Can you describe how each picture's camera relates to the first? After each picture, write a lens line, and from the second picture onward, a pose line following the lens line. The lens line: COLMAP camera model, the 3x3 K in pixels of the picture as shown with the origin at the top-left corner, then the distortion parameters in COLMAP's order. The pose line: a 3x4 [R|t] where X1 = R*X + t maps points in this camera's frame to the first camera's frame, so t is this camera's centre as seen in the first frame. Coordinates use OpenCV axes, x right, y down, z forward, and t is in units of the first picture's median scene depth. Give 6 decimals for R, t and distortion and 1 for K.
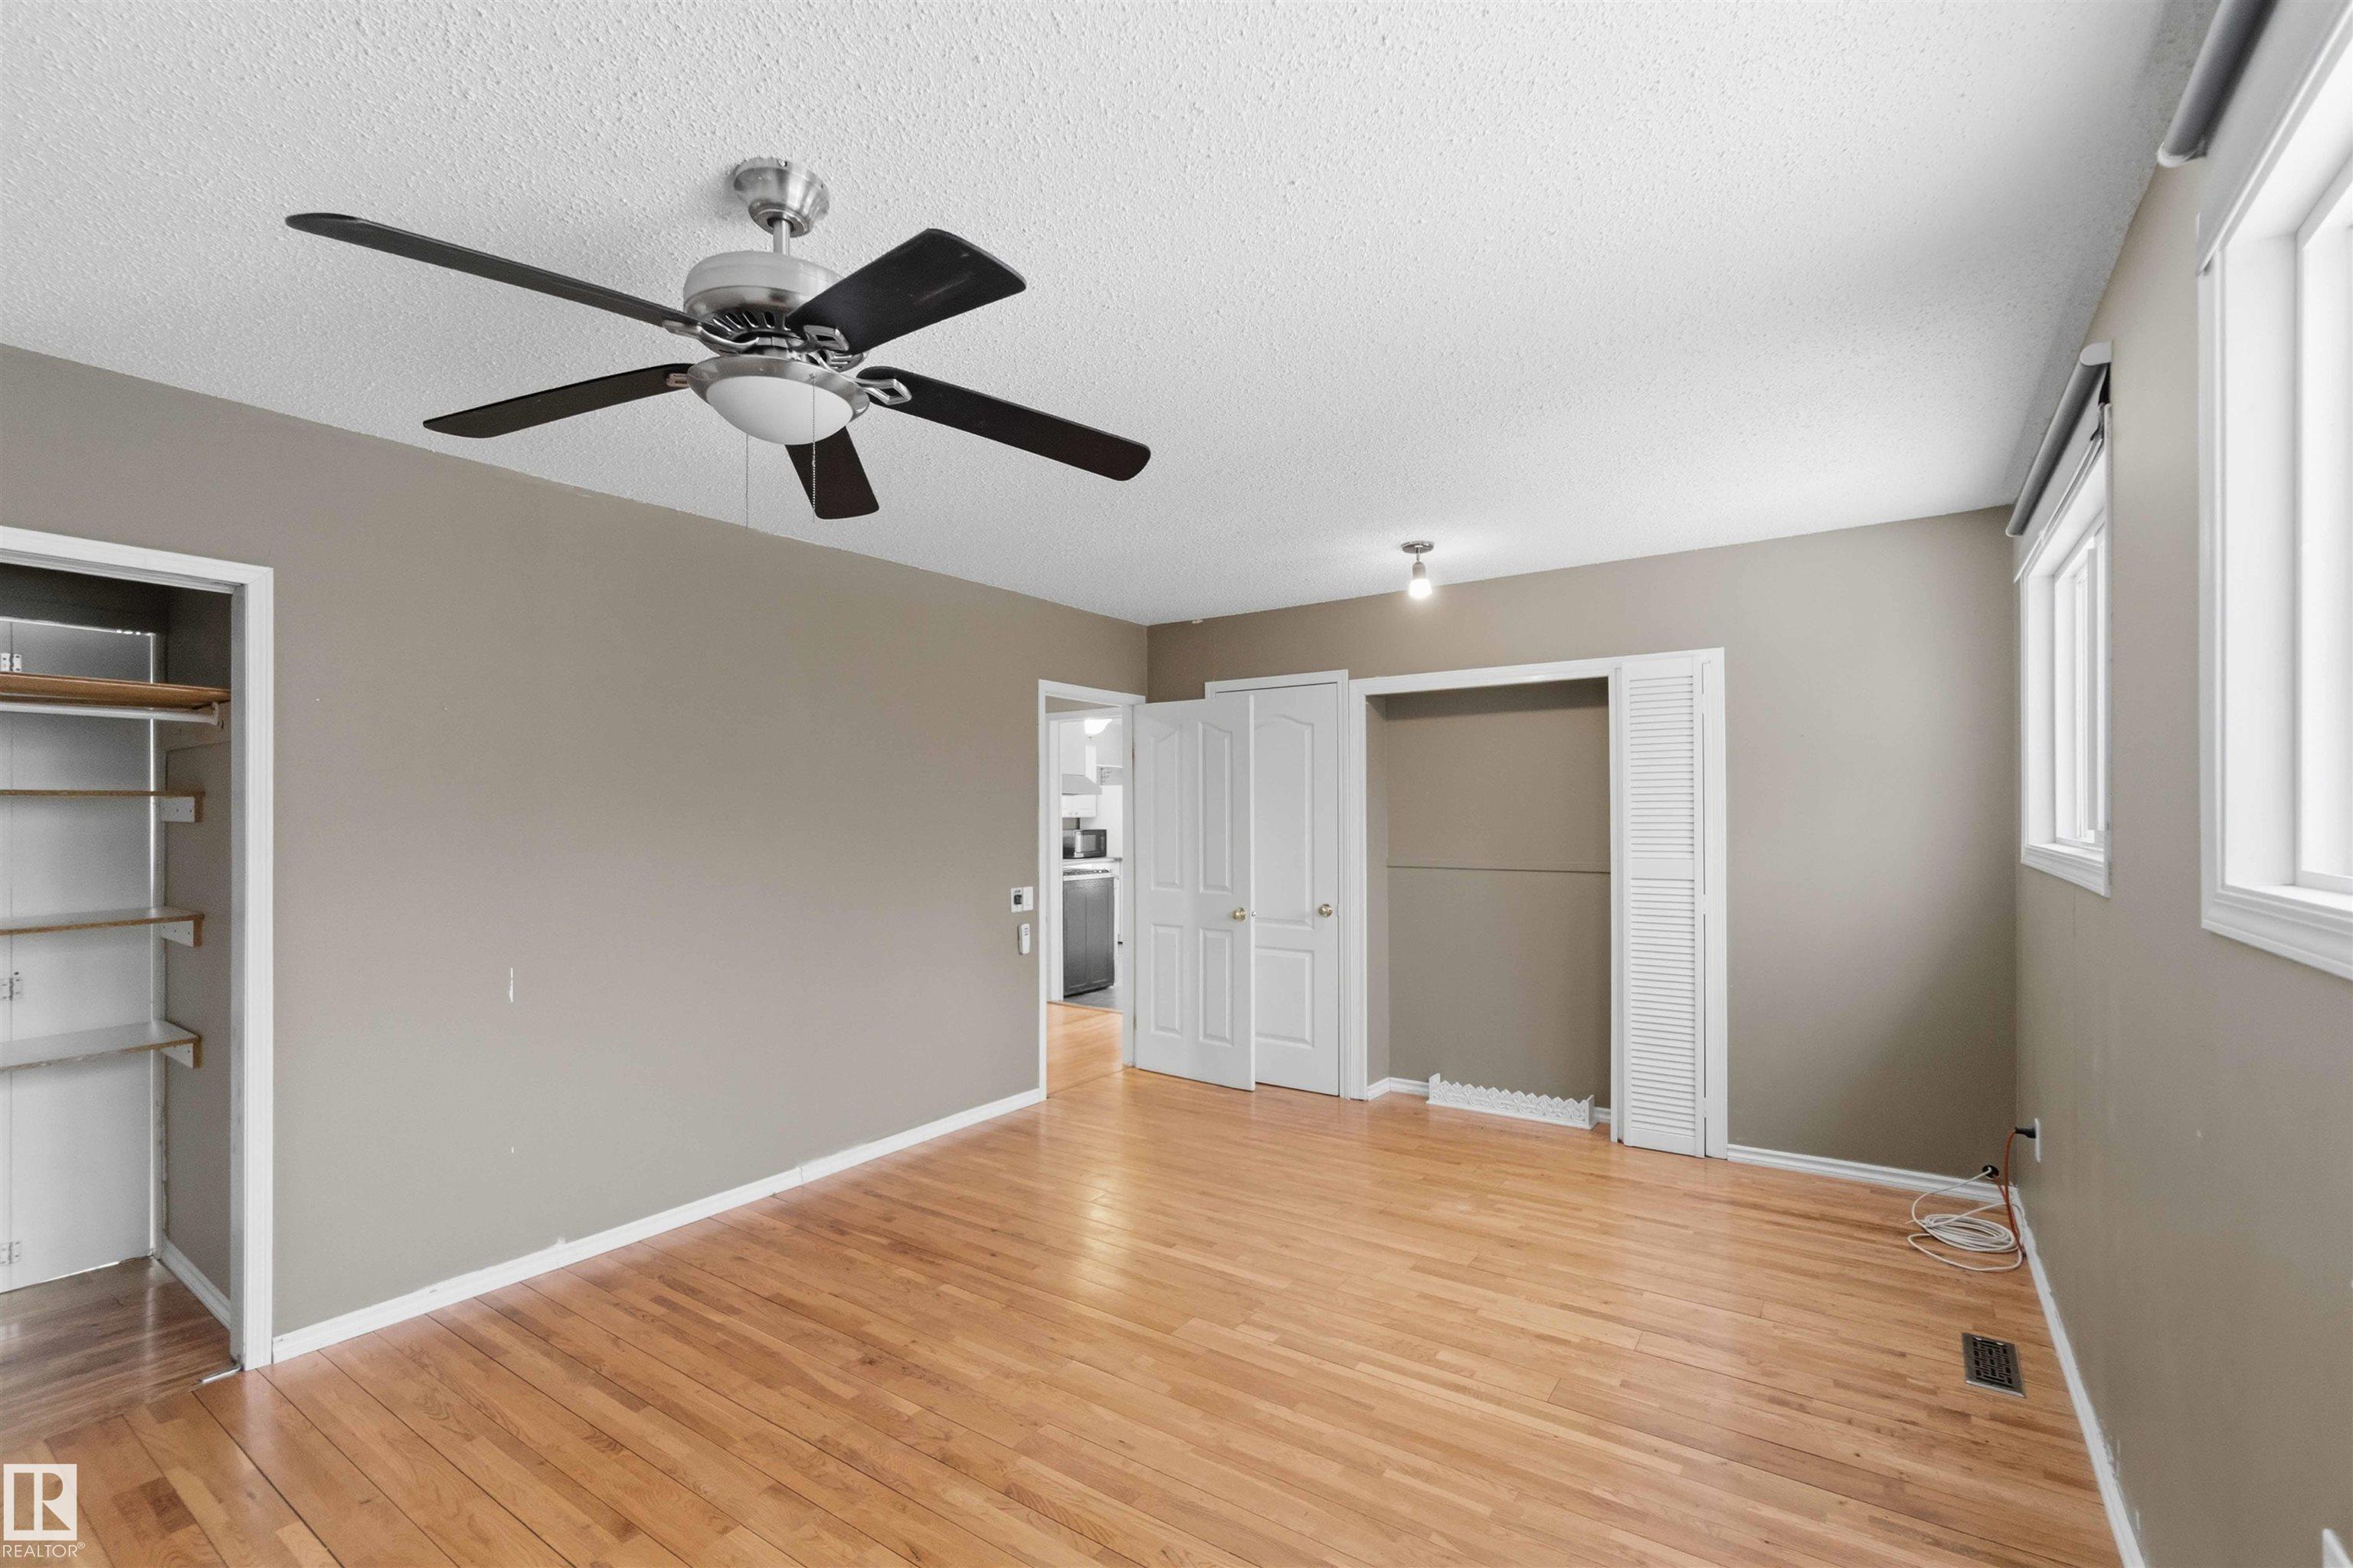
lens RADIAL K [[1031.1, 0, 1182.7], [0, 1031.1, 808.7], [0, 0, 1]] dist [-0.004458, 0.001187]
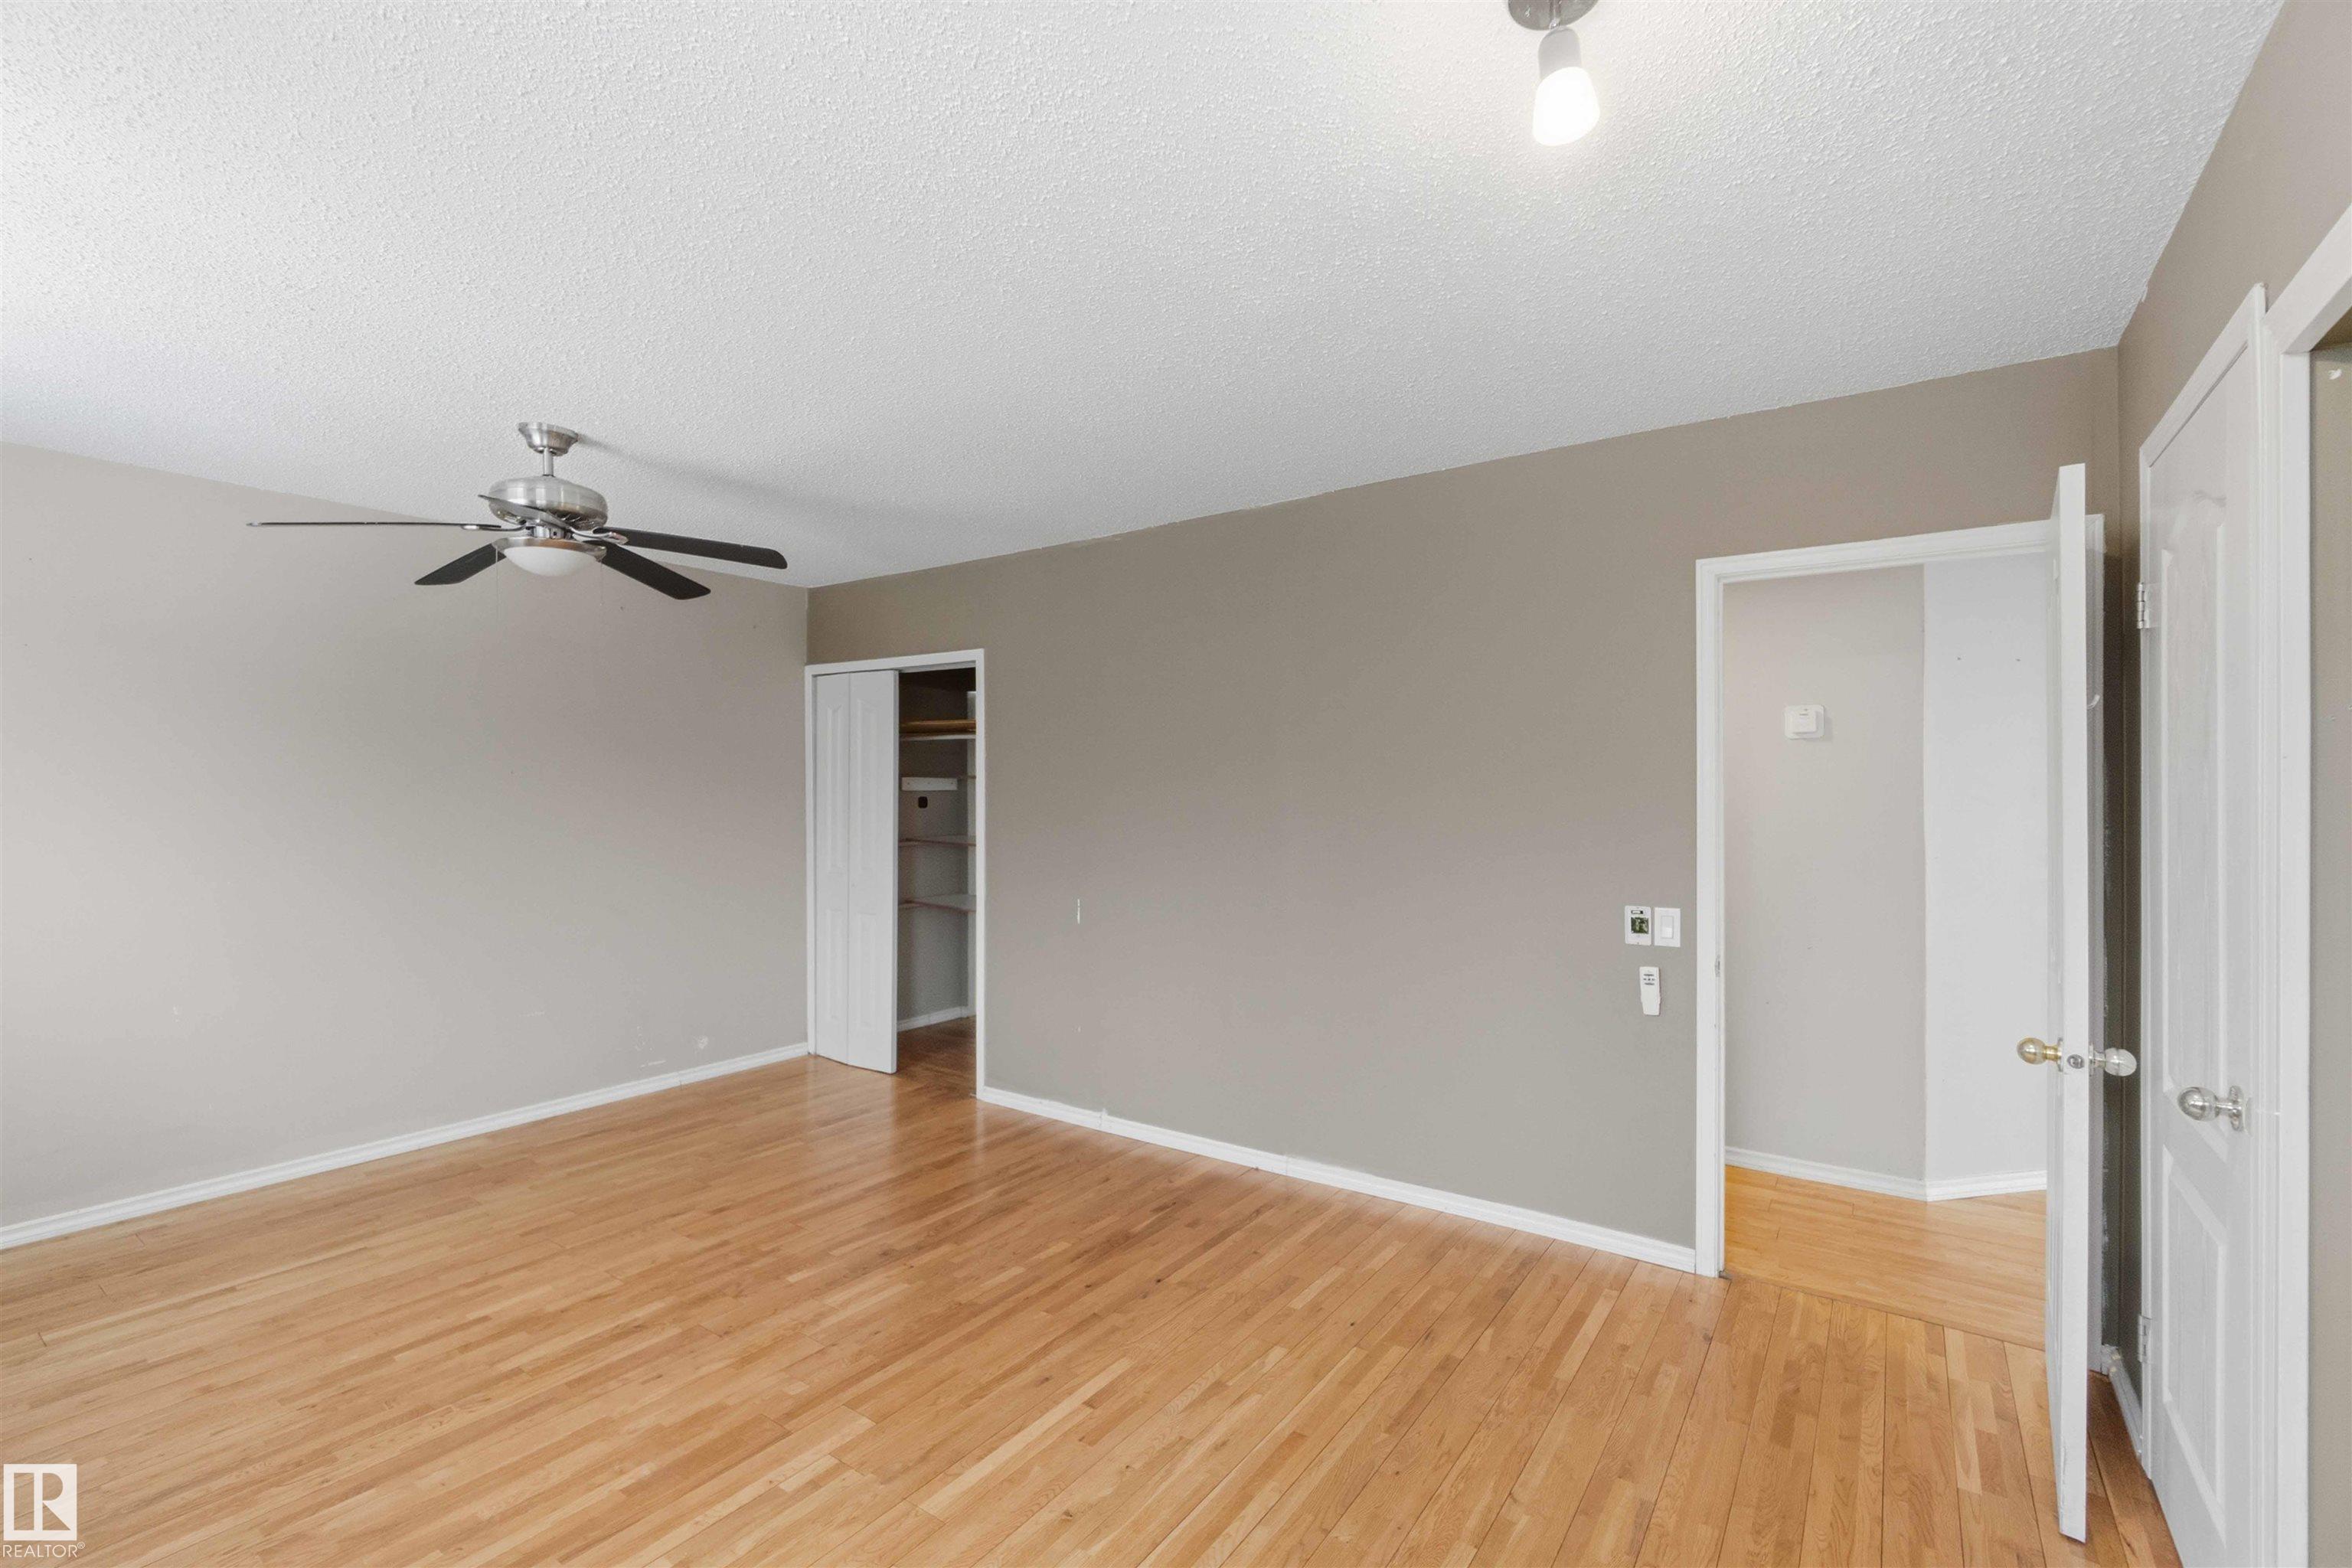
lens RADIAL K [[1030.6, 0, 1171.4], [0, 1030.6, 783.3], [0, 0, 1]] dist [-0.004458, 0.001187]
pose [[-0.014018, -0.000035, -0.999902, 0.571467], [0.006127, 0.999981, -0.000121, 0.000039], [0.999883, -0.006128, -0.014017, 0.883118]]
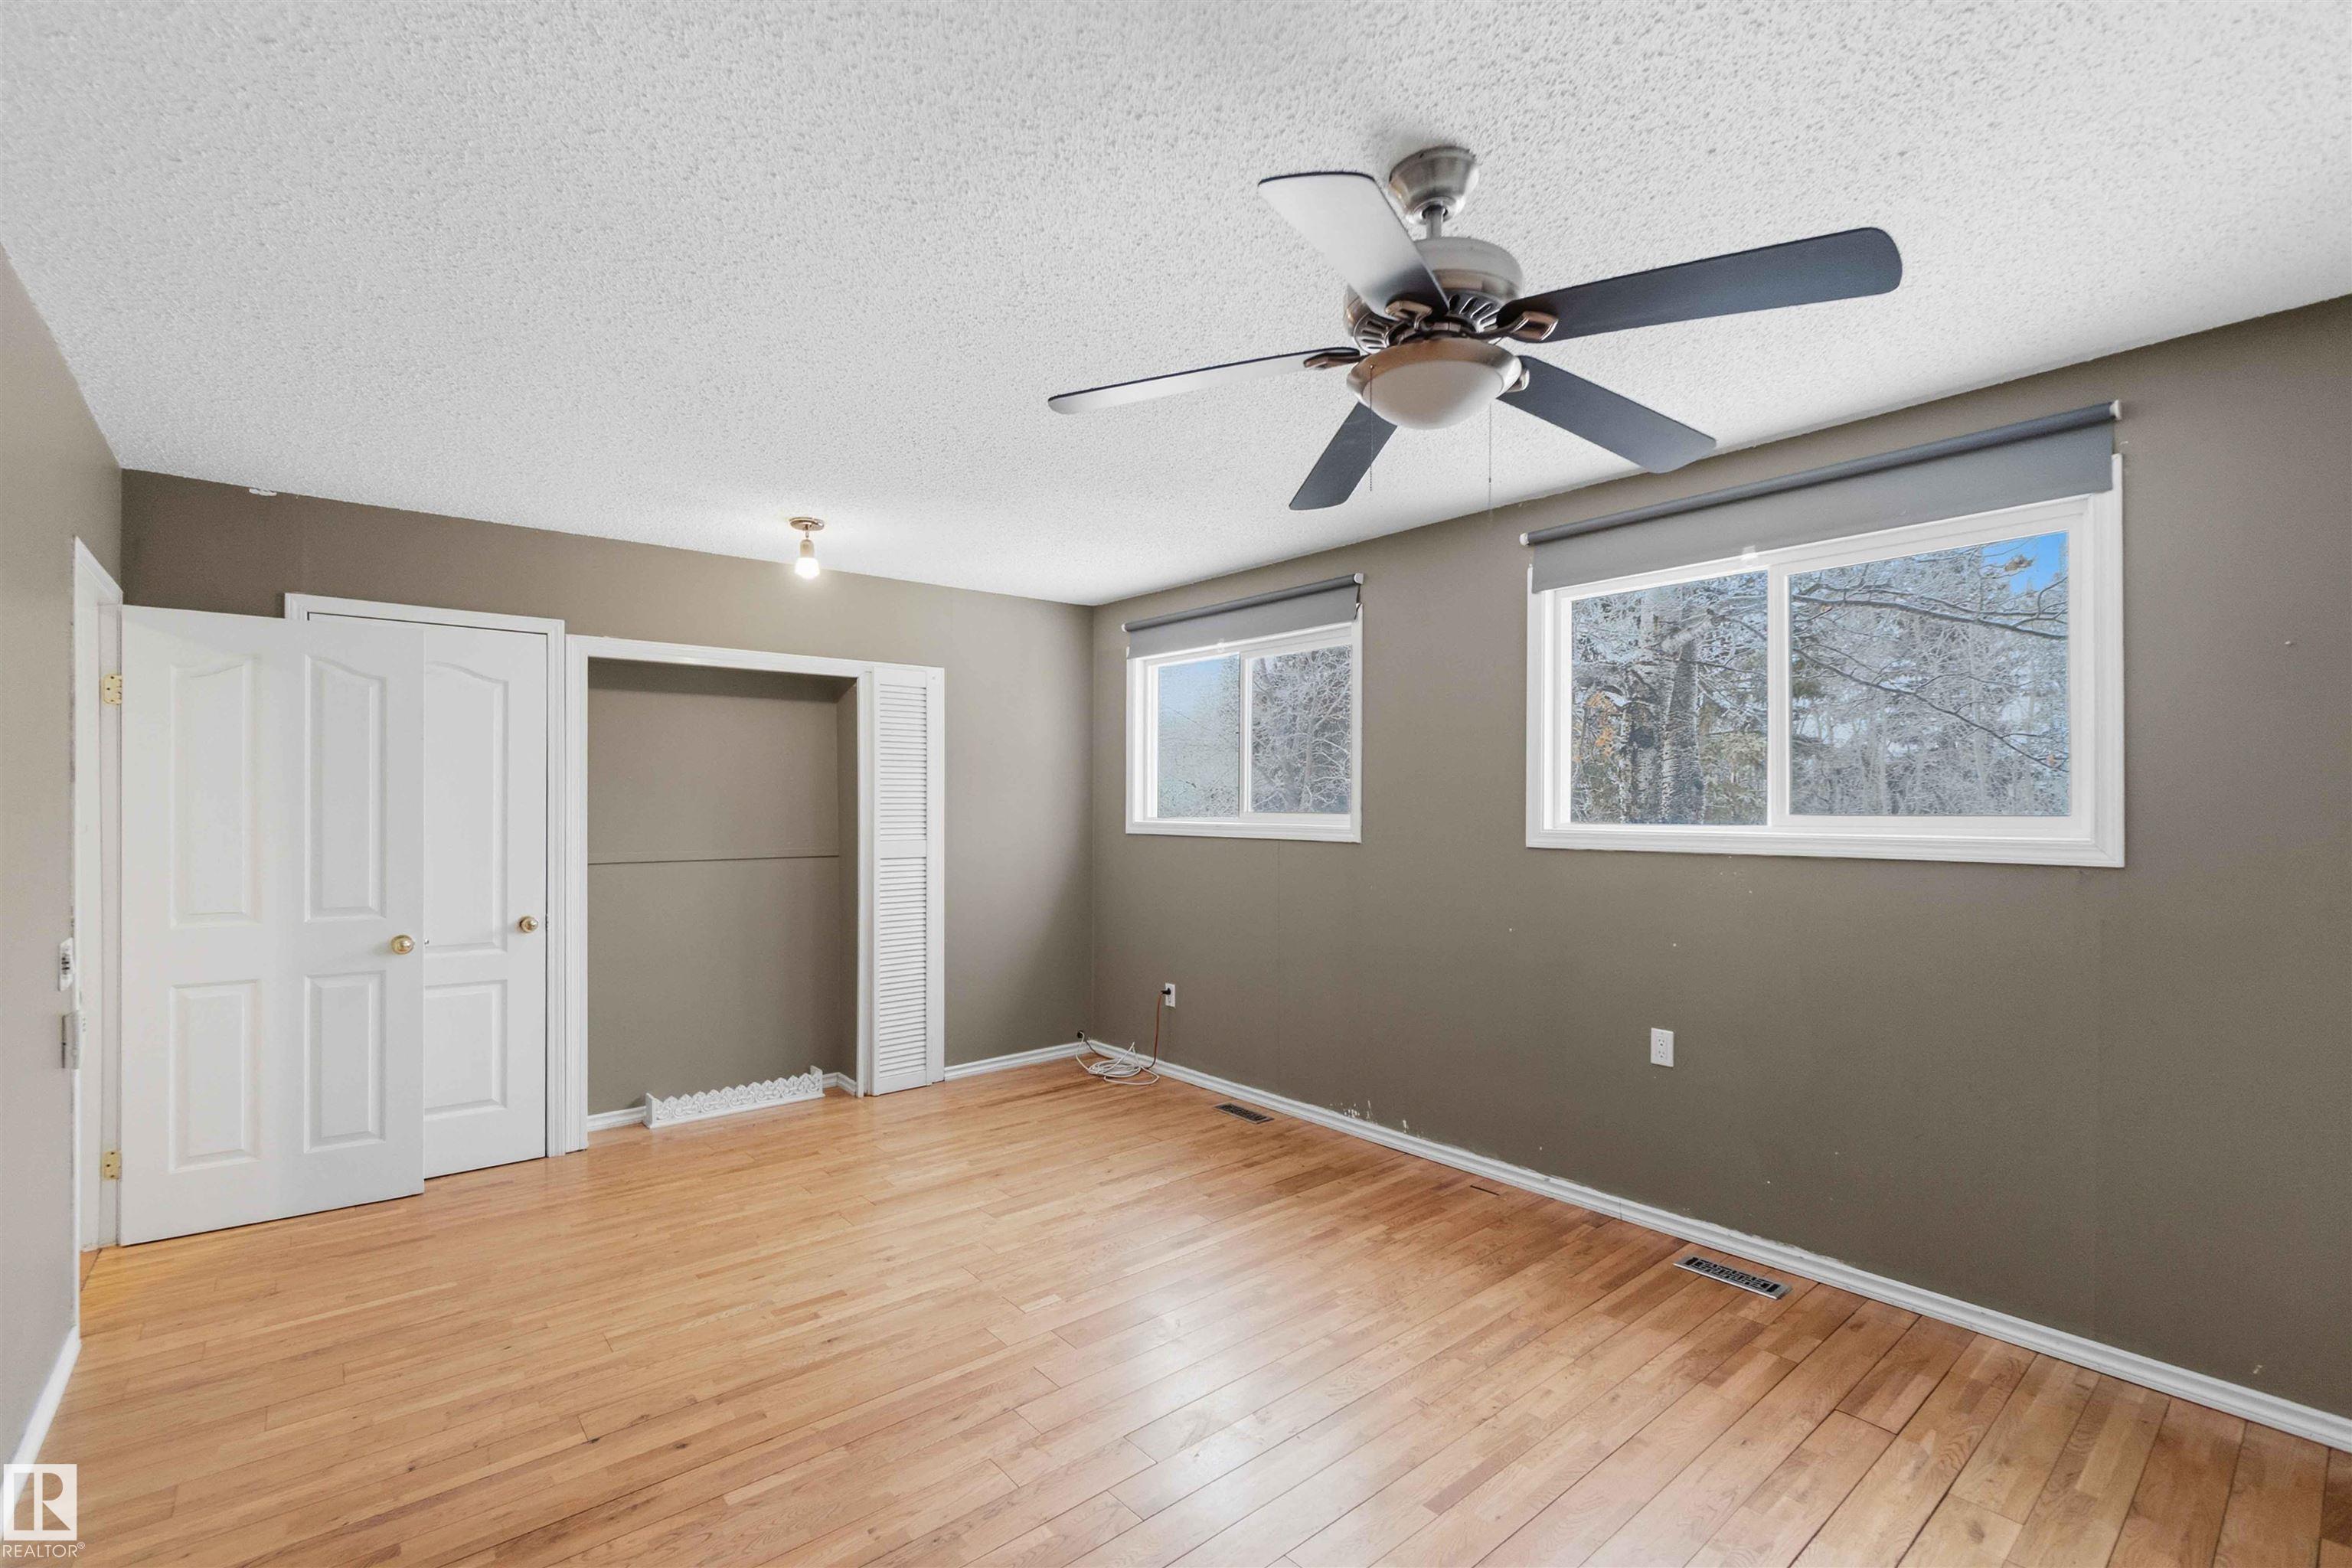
lens RADIAL K [[1030.6, 0, 1169.1], [0, 1030.6, 794.7], [0, 0, 1]] dist [-0.004458, 0.001187]
pose [[0.269535, 0.012143, 0.962914, -0.612501], [-0.006045, 0.999922, -0.010917, 0.008367], [-0.962972, -0.002878, 0.269588, 0.414953]]
